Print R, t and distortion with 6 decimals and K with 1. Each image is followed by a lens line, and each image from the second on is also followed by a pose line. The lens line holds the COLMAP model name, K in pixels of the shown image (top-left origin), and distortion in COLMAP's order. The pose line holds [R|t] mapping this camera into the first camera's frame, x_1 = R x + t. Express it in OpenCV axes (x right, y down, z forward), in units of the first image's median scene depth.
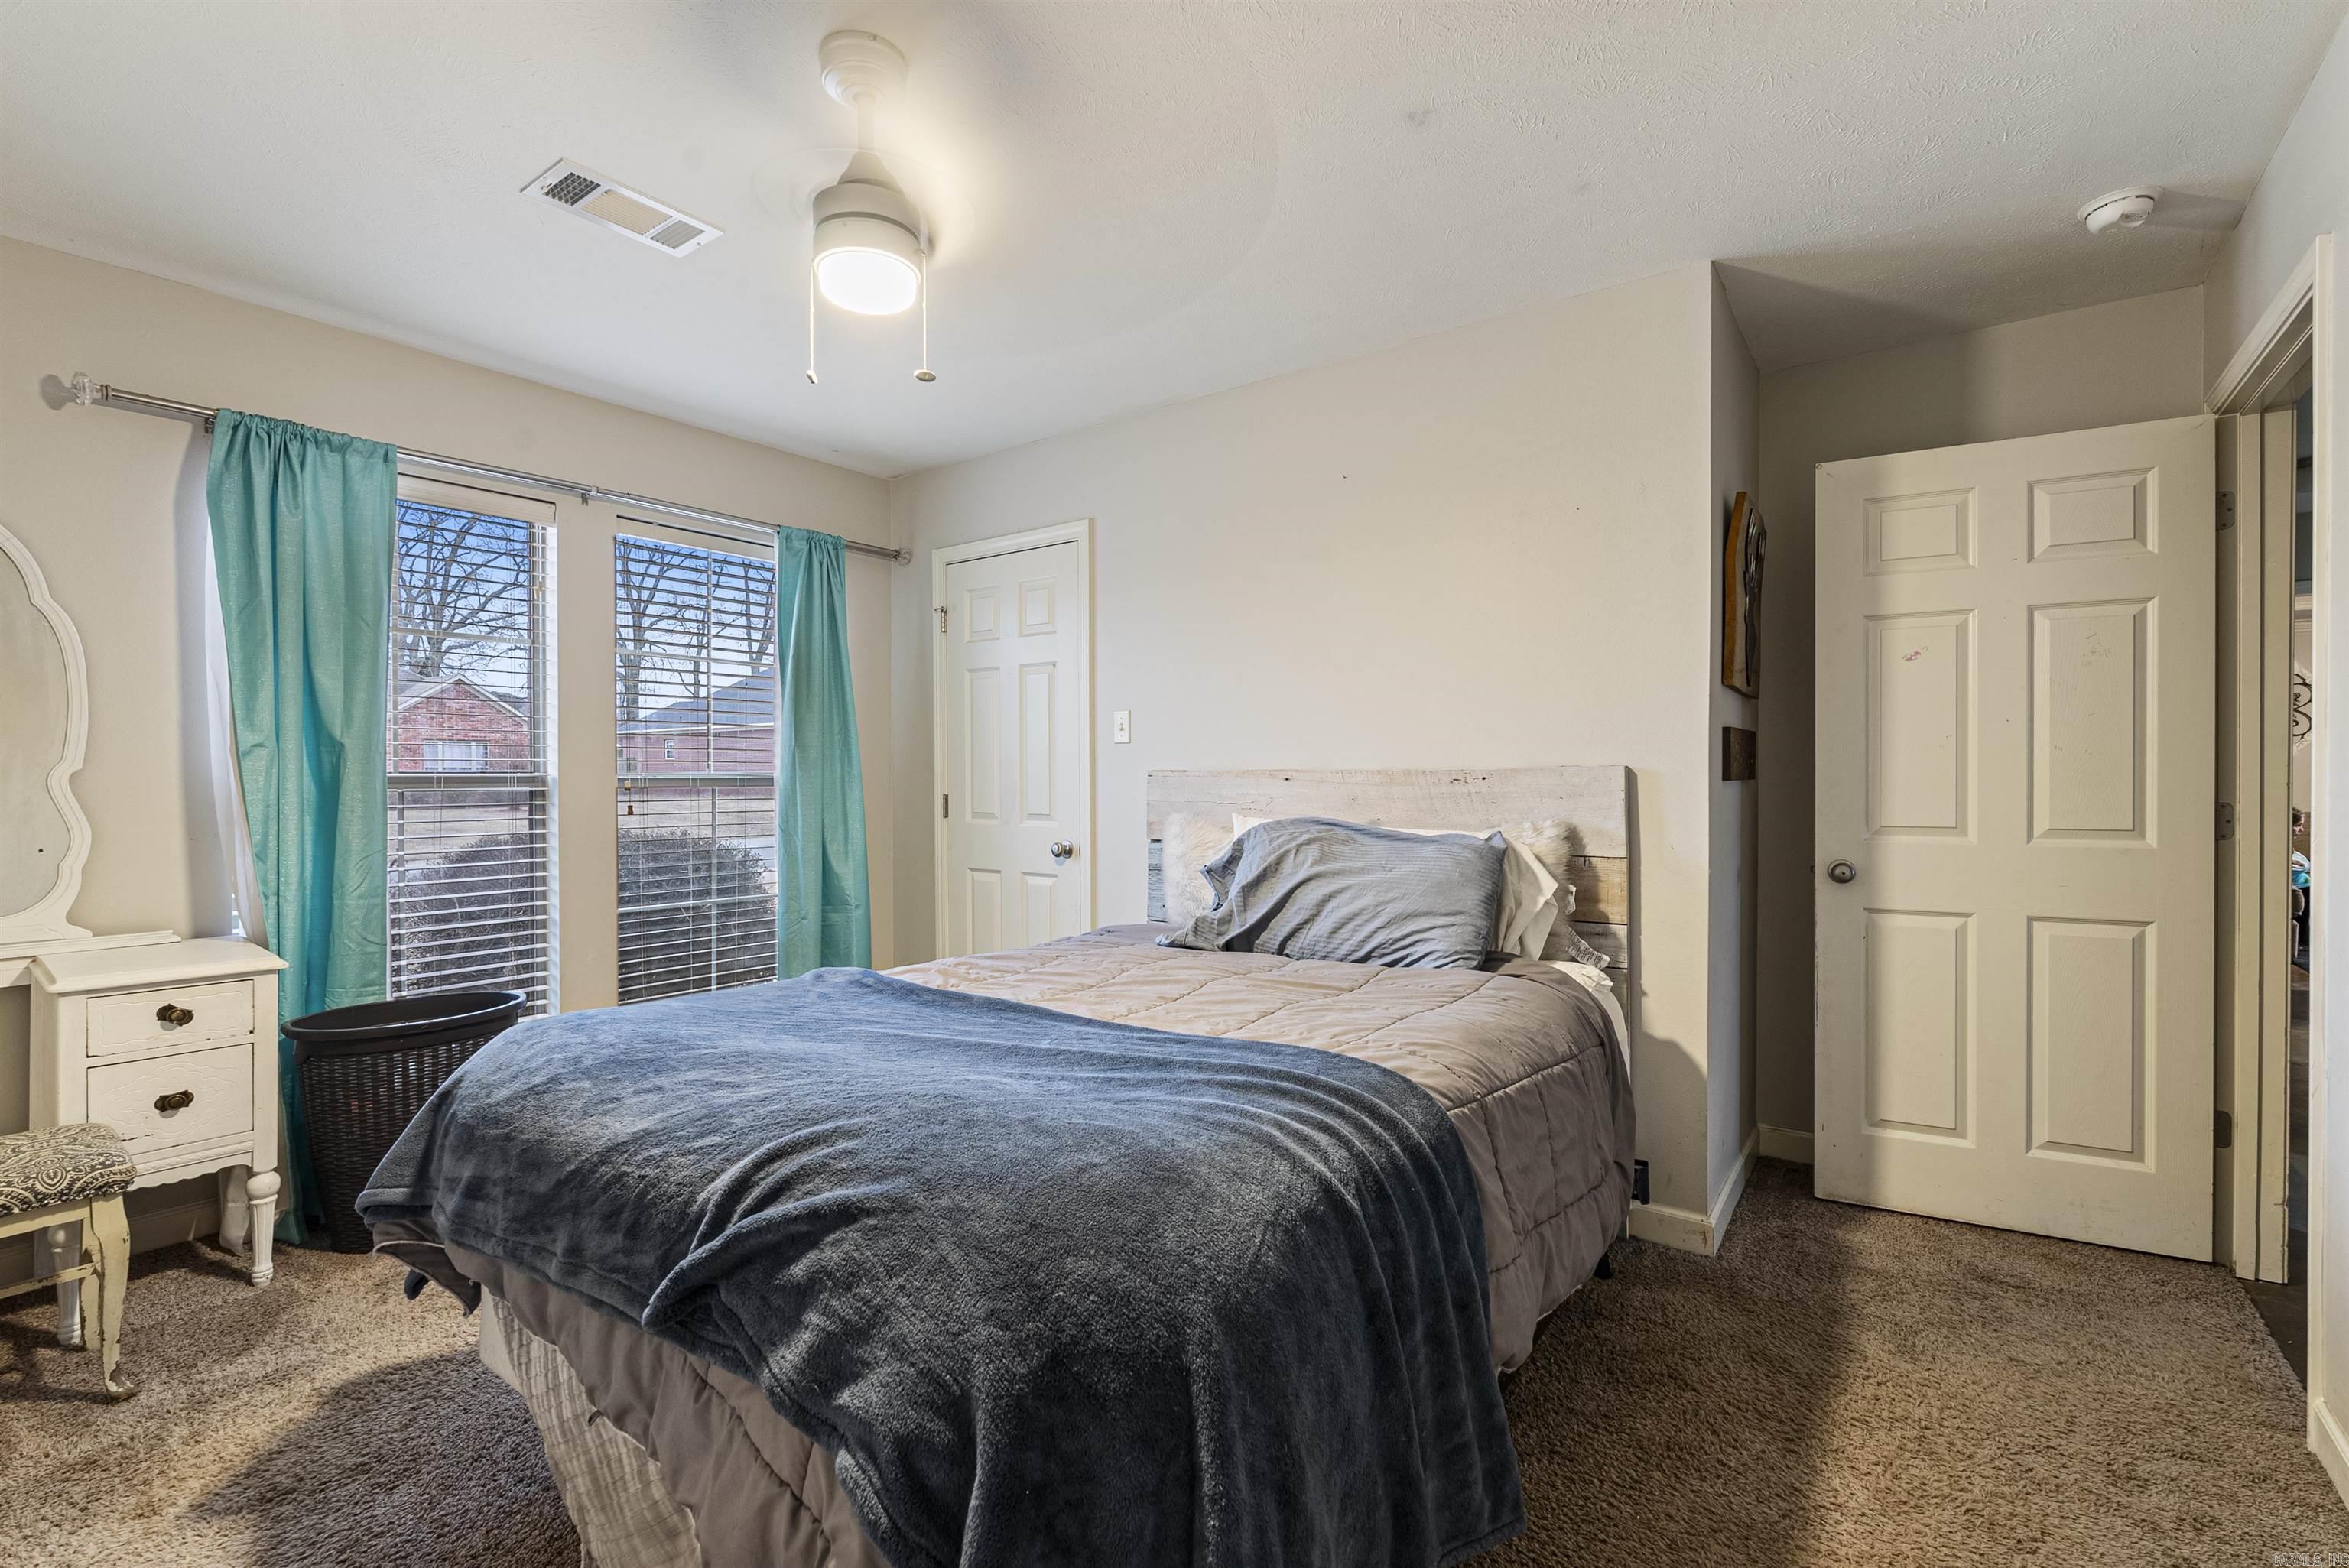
lens RADIAL K [[1048.3, 0, 1179.0], [0, 1048.3, 781.0], [0, 0, 1]] dist [-0.003815, 0.000490]
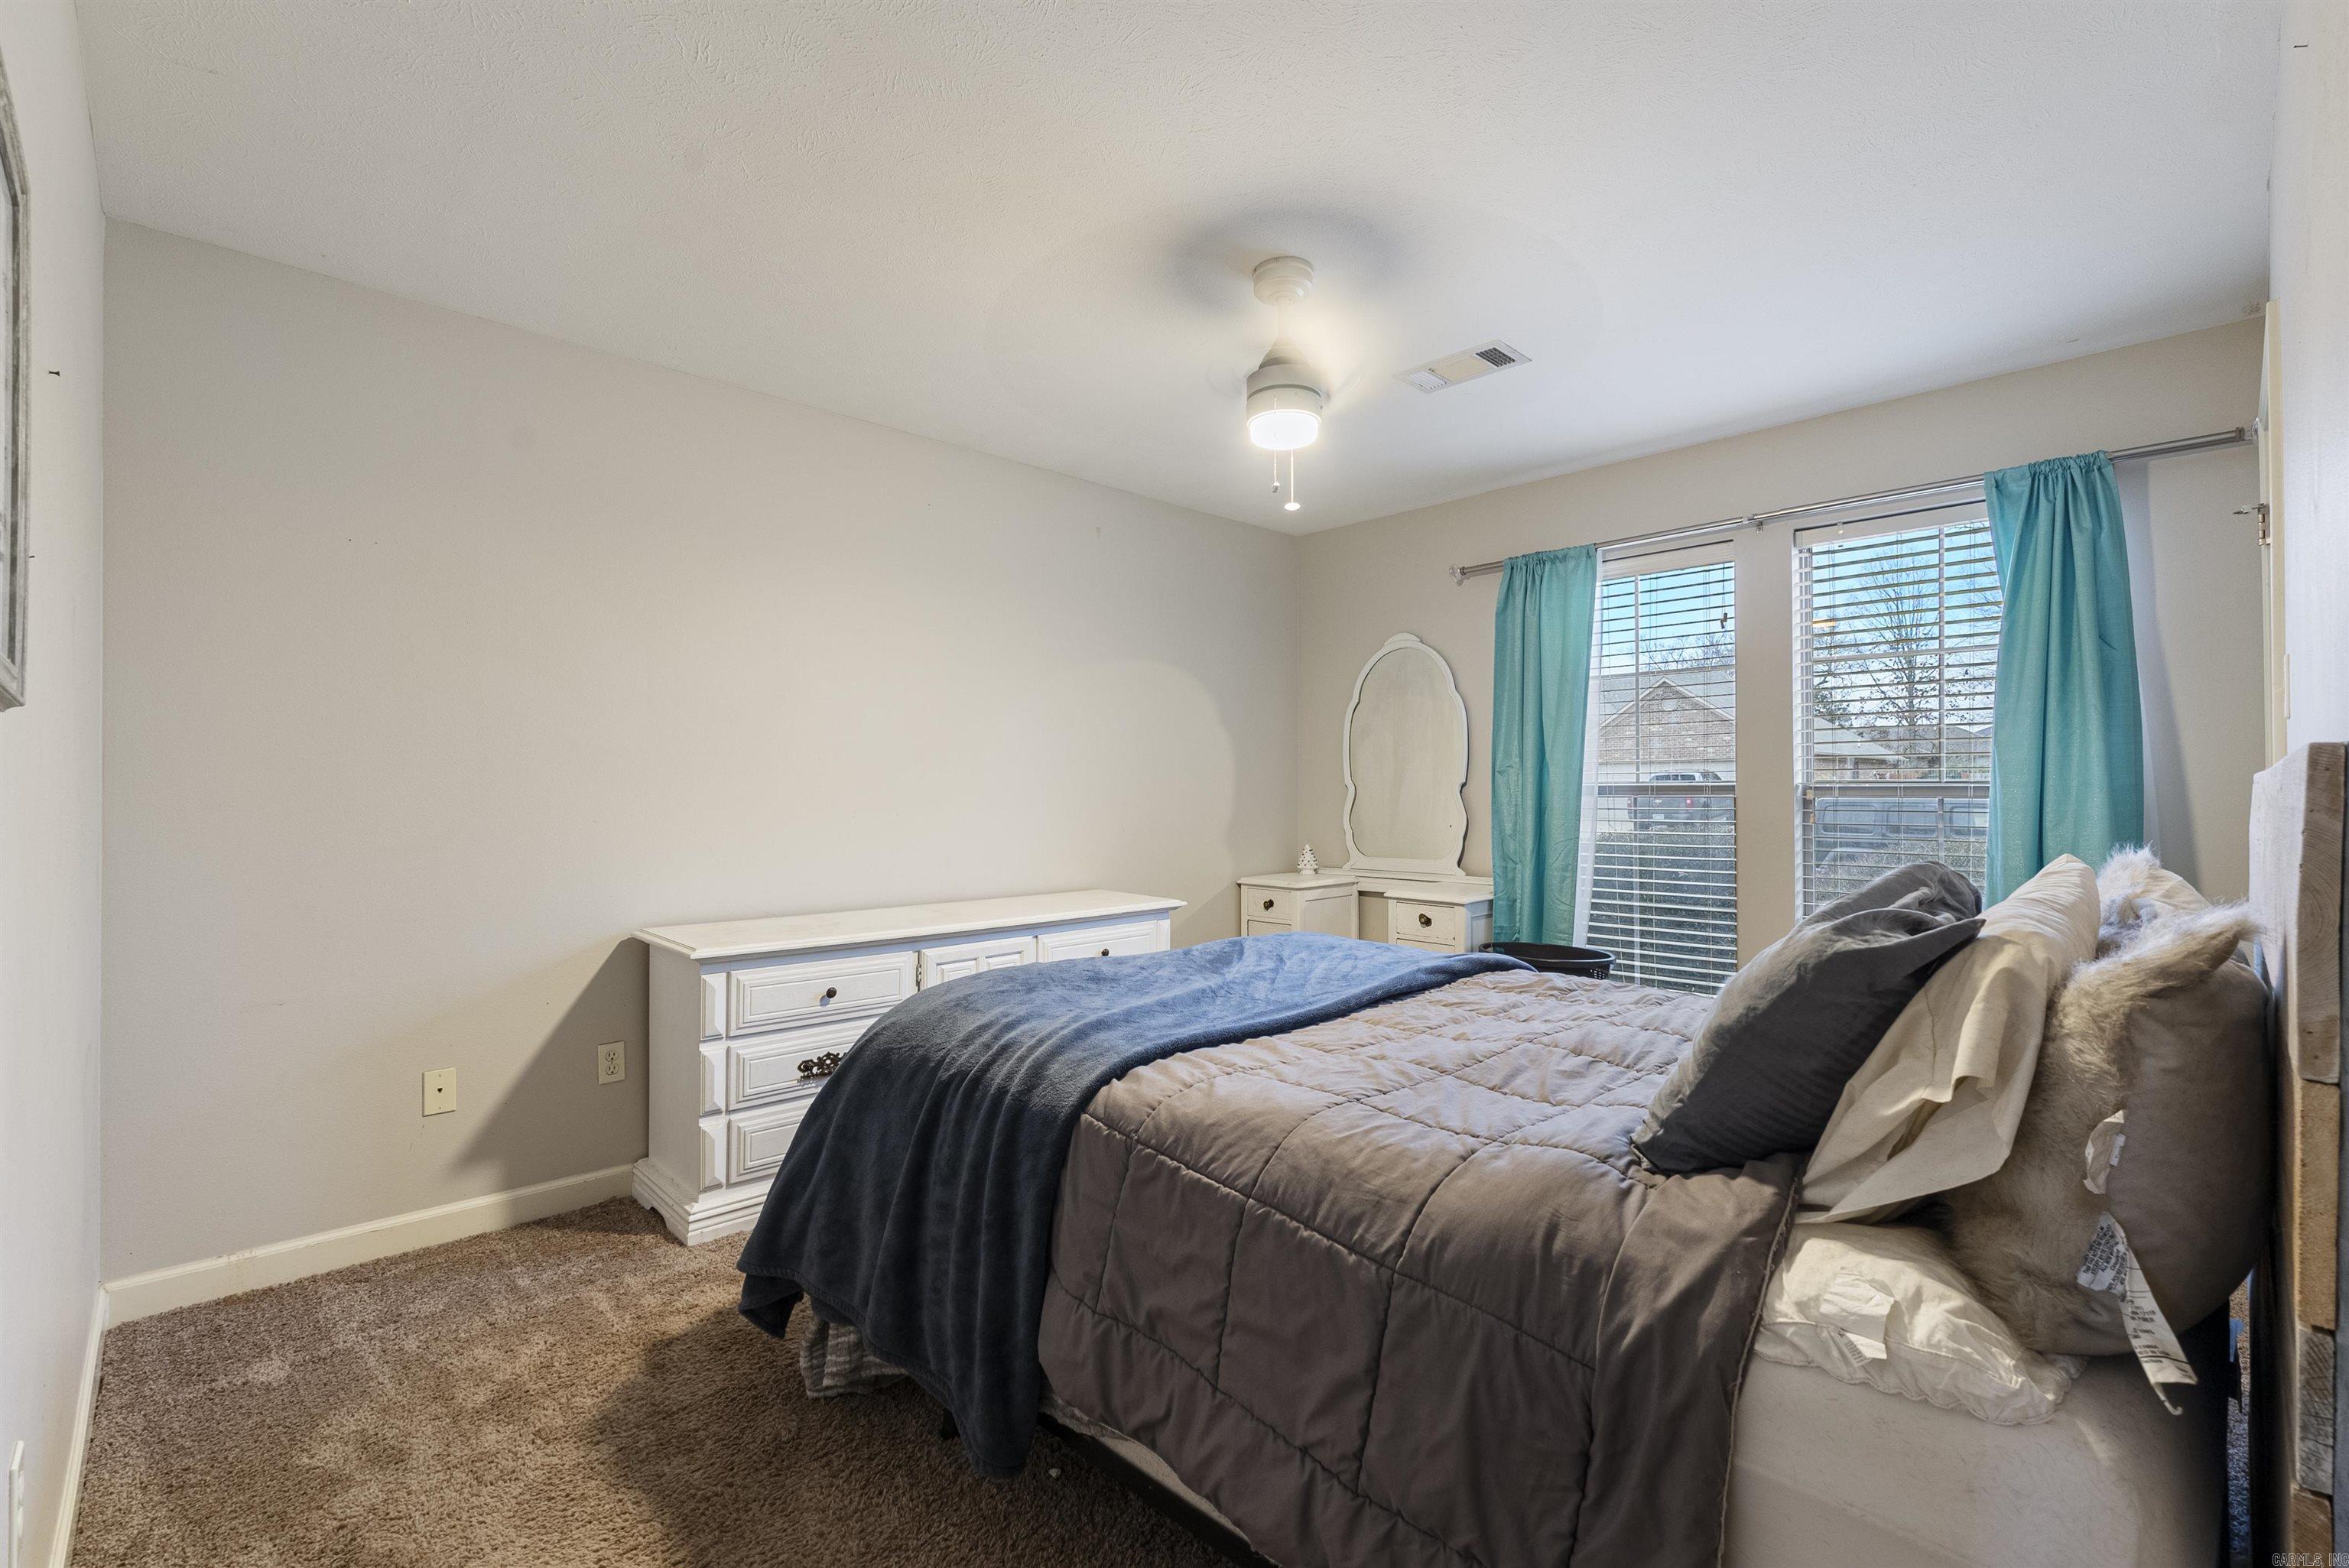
lens RADIAL K [[1048.3, 0, 1179.0], [0, 1048.3, 781.0], [0, 0, 1]] dist [-0.003815, 0.000490]
pose [[-0.206021, -0.002887, -0.978543, 0.755219], [-0.007462, 0.999971, -0.001380, -0.006450], [0.978519, 0.007018, -0.206036, 0.817286]]
